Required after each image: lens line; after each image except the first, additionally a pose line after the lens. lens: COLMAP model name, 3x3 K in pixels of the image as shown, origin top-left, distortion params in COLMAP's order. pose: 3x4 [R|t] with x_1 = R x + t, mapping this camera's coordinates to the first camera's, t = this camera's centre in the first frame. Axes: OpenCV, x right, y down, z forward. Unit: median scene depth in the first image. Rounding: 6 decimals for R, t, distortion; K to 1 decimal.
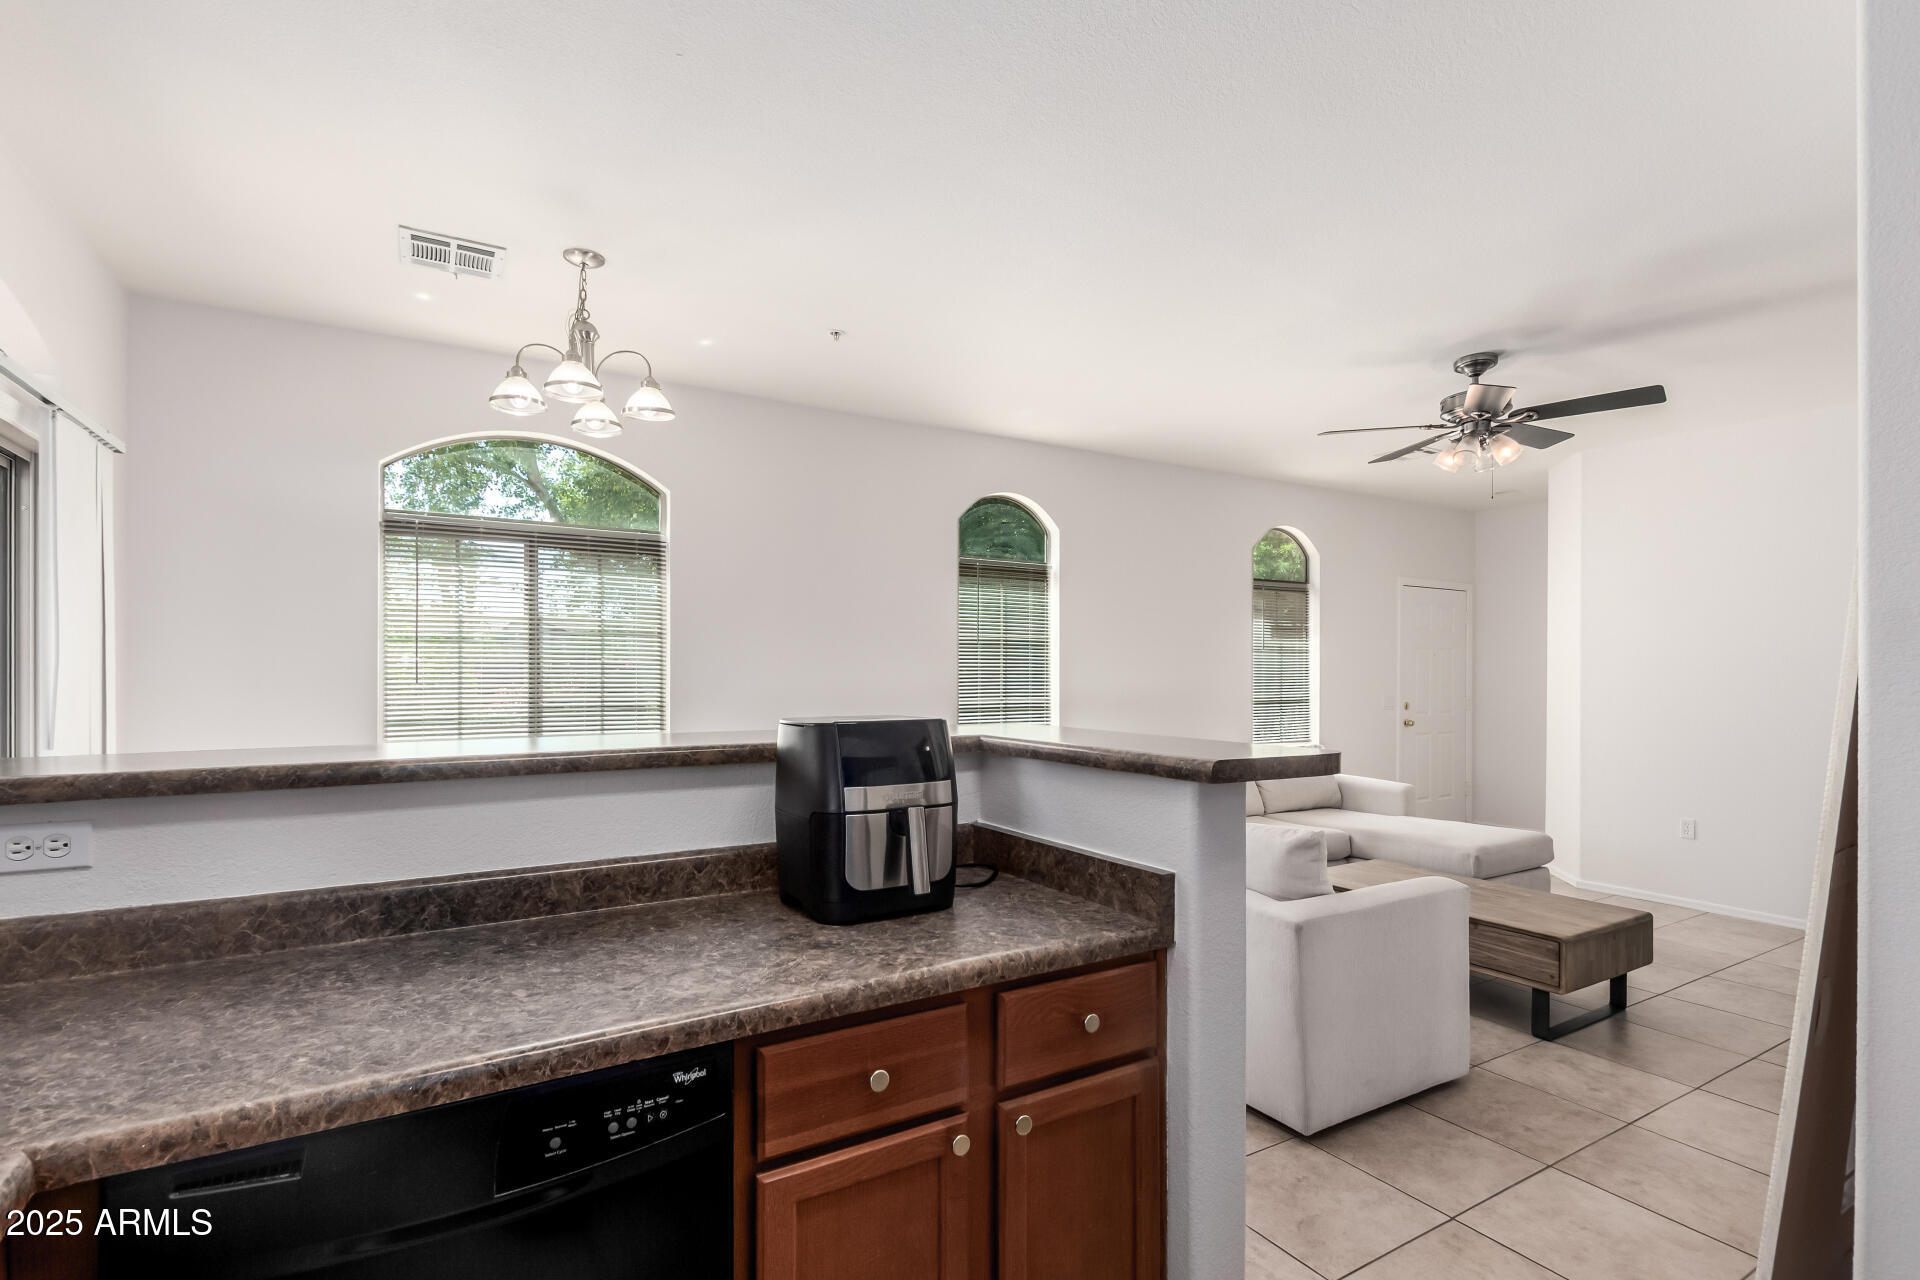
lens RADIAL K [[889.9, 0, 979.0], [0, 889.9, 671.9], [0, 0, 1]] dist [0.002683, -0.001154]
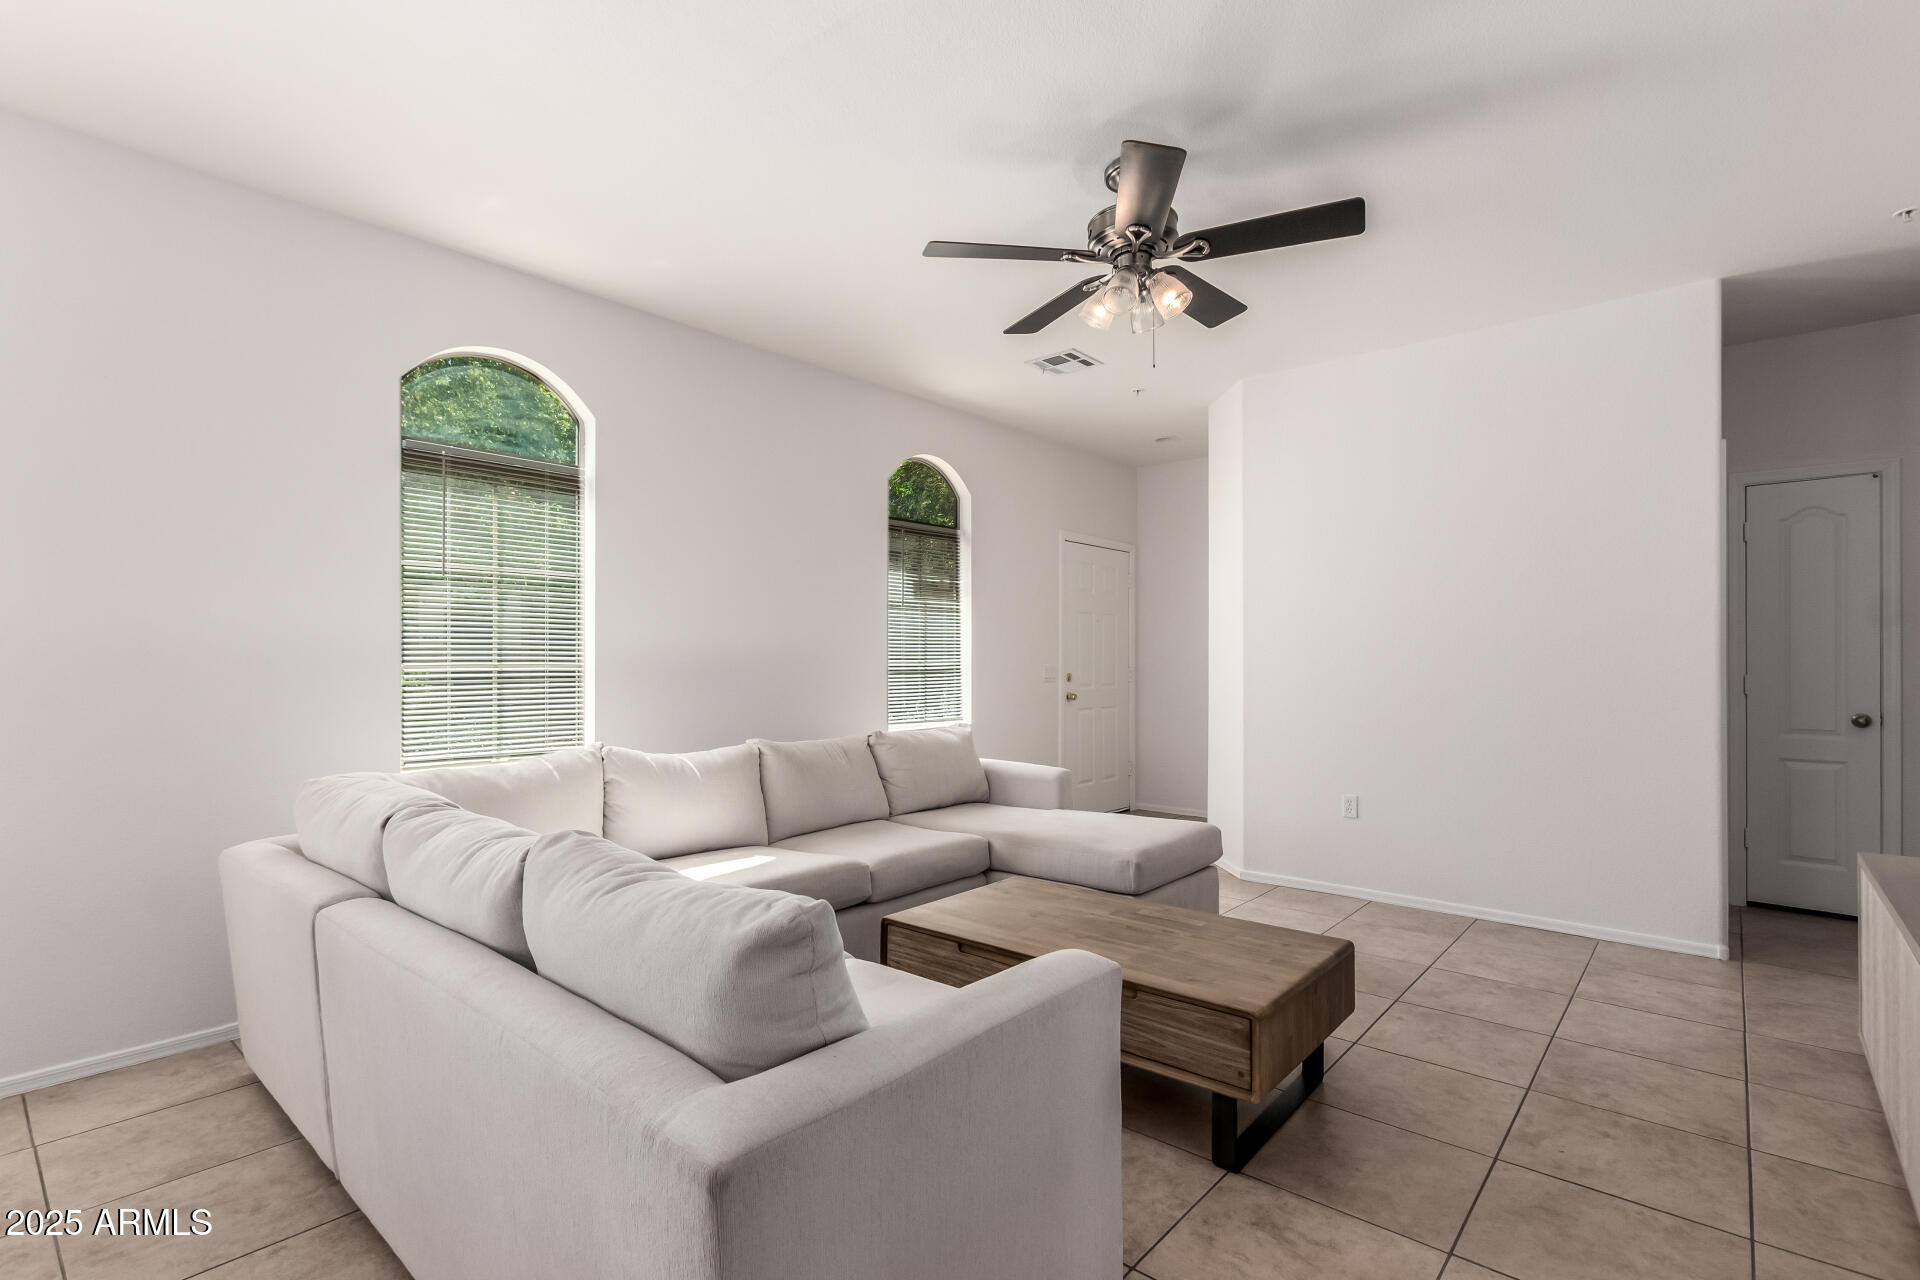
lens RADIAL K [[889.9, 0, 962.6], [0, 889.9, 650.5], [0, 0, 1]] dist [0.002683, -0.001154]
pose [[0.952165, 0.000567, 0.305585, 0.177764], [0.002361, 0.999955, -0.009212, 0.031106], [-0.305576, 0.009493, 0.952120, 0.309387]]
